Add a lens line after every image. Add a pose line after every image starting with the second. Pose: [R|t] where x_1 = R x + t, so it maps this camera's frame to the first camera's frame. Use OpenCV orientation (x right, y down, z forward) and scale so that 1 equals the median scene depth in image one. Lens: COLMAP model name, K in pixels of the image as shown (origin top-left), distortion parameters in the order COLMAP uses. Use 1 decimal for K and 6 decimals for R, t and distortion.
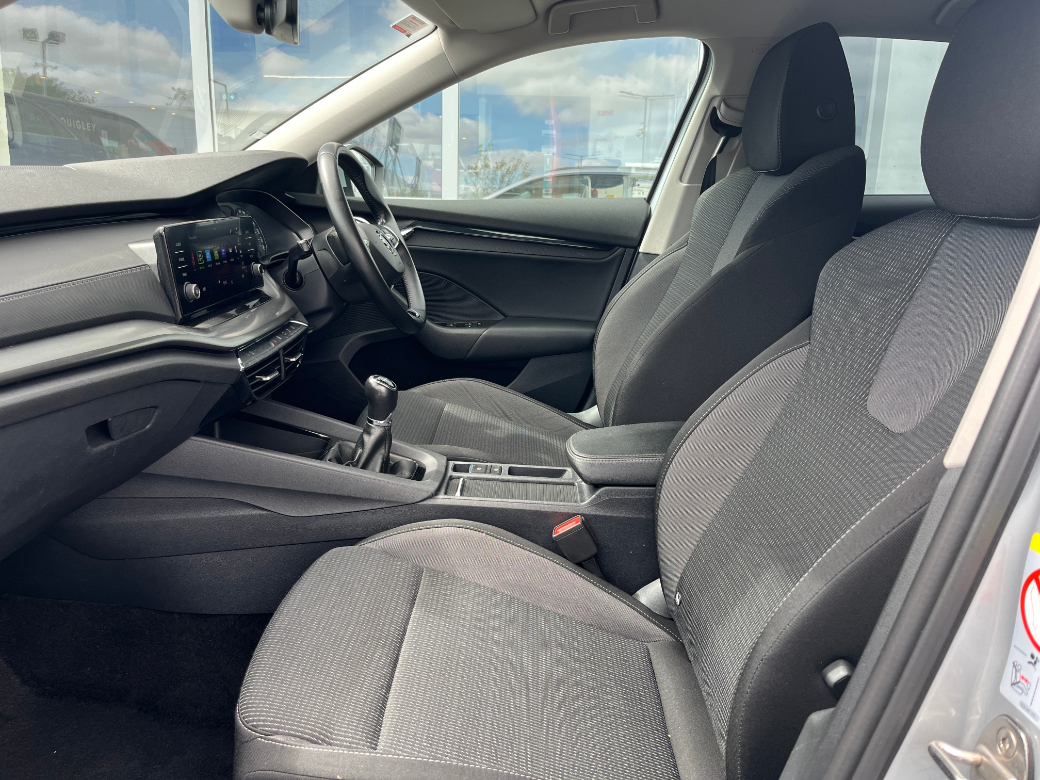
lens RADIAL K [[796.0, 0, 530.7], [0, 796.0, 388.3], [0, 0, 1]] dist [0.015008, -0.017682]
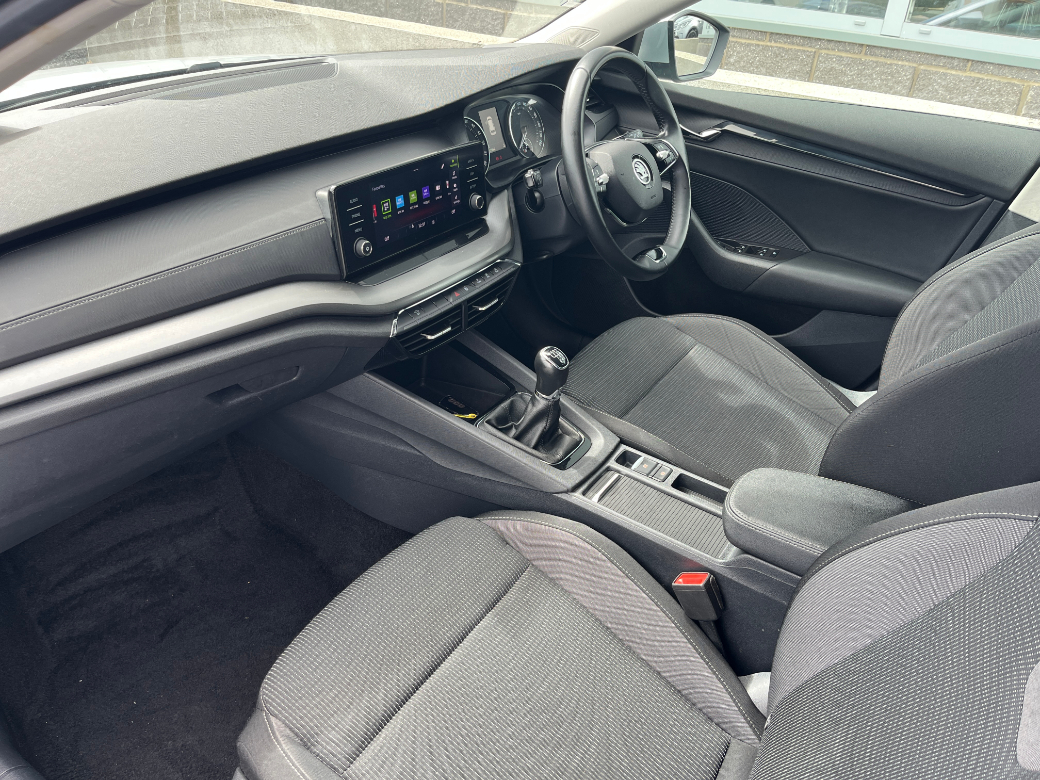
lens RADIAL K [[796.0, 0, 516.8], [0, 796.0, 408.1], [0, 0, 1]] dist [0.015008, -0.017682]
pose [[0.837890, 0.307977, -0.450656, 0.216171], [-0.166055, 0.930310, 0.327031, -0.250417], [0.519968, -0.199183, 0.830638, 0.189724]]
